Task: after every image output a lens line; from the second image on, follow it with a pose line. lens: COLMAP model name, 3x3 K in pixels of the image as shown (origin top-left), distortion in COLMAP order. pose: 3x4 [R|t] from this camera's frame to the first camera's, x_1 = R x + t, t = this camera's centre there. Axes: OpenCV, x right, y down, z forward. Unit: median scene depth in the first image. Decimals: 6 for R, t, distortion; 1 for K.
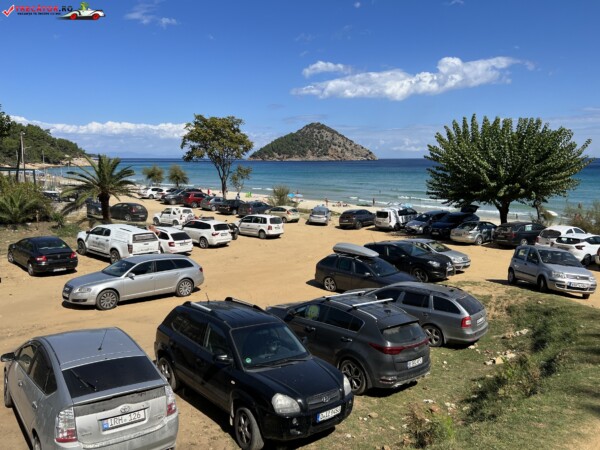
lens RADIAL K [[453.7, 0, 300.0], [0, 453.7, 231.9], [0, 0, 1]] dist [0.059657, -0.069363]
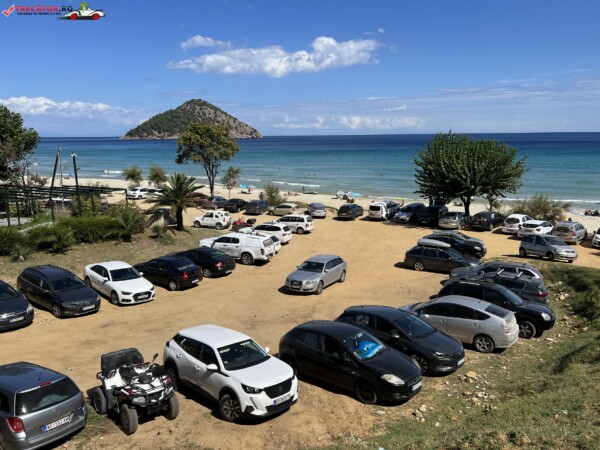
lens RADIAL K [[454.6, 0, 303.0], [0, 454.6, 229.0], [0, 0, 1]] dist [0.058954, -0.069090]
pose [[0.965703, -0.062084, 0.252116, -0.268630], [0.051268, 0.997470, 0.049251, -0.041613], [-0.254536, -0.034637, 0.966443, -0.153001]]
